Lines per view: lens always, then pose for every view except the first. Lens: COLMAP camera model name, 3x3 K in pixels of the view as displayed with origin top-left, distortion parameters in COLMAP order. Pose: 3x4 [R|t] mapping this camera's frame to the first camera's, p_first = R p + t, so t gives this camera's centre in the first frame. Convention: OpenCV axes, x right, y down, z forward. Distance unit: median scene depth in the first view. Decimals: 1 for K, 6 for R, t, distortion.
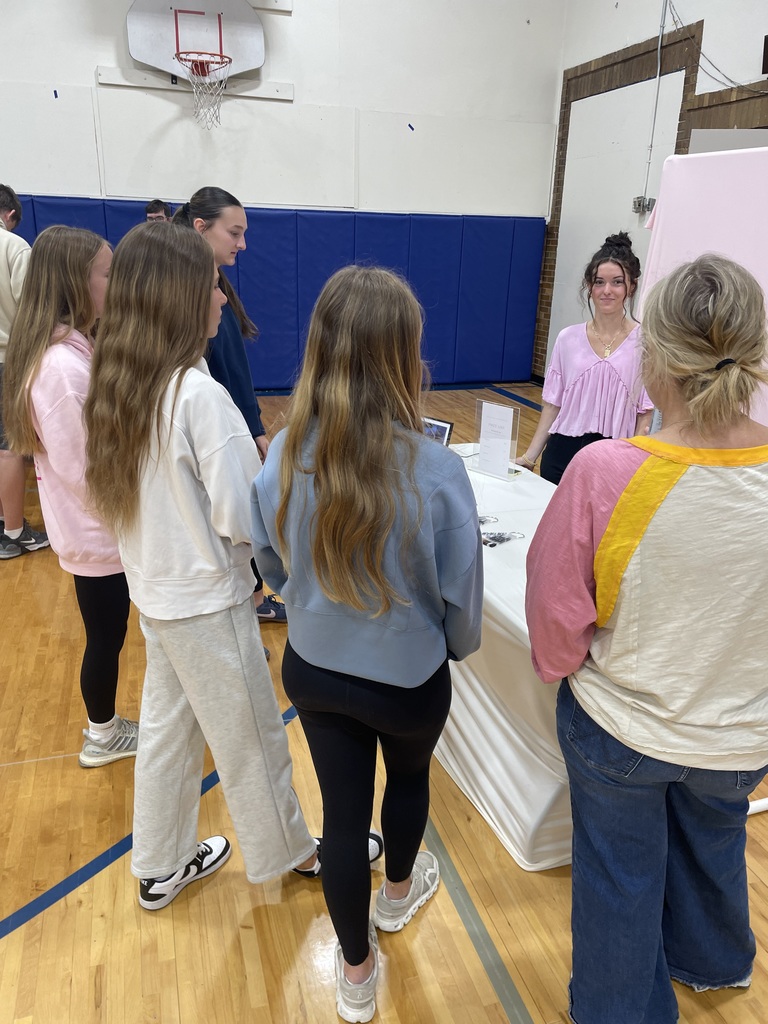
lens RADIAL K [[782.0, 0, 384.0], [0, 782.0, 512.0], [0, 0, 1]] dist [0.008750, -0.002528]
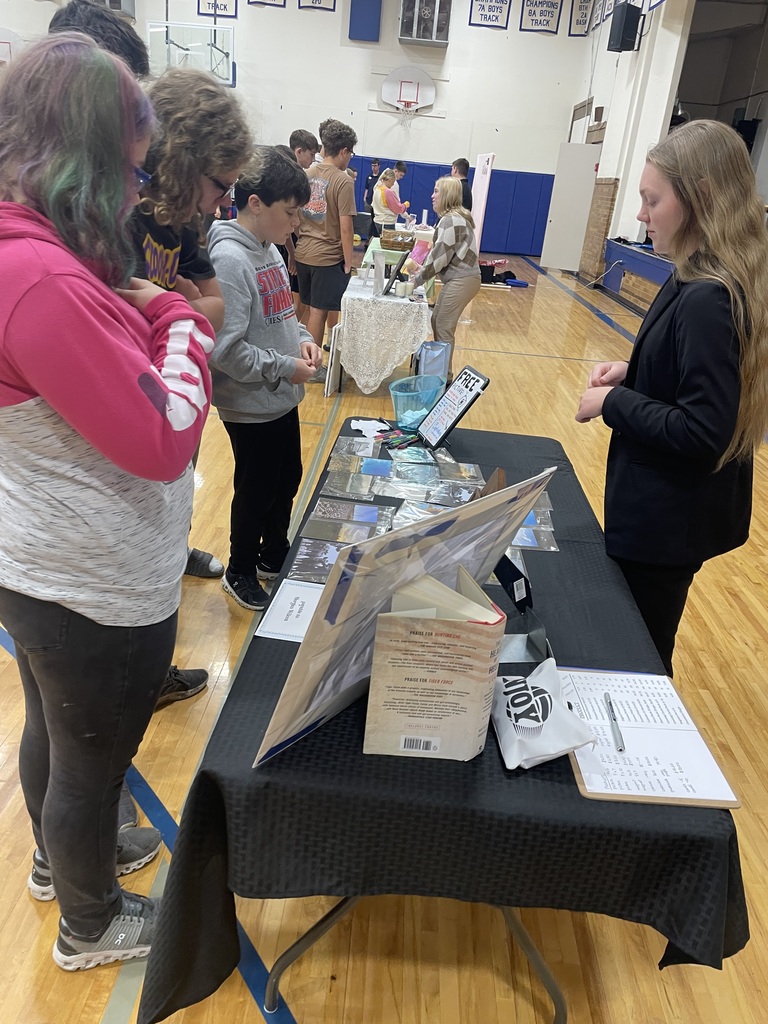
lens RADIAL K [[782.0, 0, 384.0], [0, 782.0, 512.0], [0, 0, 1]] dist [0.008750, -0.002528]
pose [[0.946151, 0.176884, -0.271127, 0.593112], [-0.163971, 0.983996, 0.069753, 0.538350], [0.279126, -0.021540, 0.960013, -1.422563]]
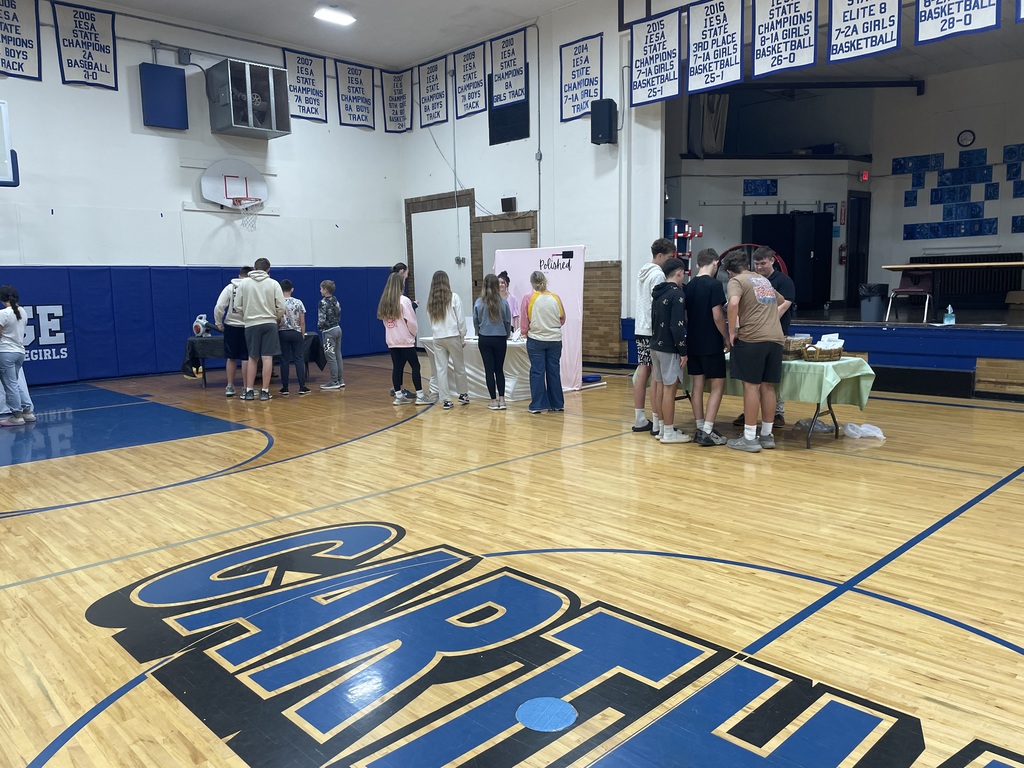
lens RADIAL K [[782.0, 0, 512.0], [0, 782.0, 384.0], [0, 0, 1]] dist [0.008750, -0.002528]
pose [[0.886916, -0.104110, 0.450045, -0.556754], [0.196921, 0.966522, -0.164490, 0.328926], [-0.417854, 0.234512, 0.877726, -0.895627]]
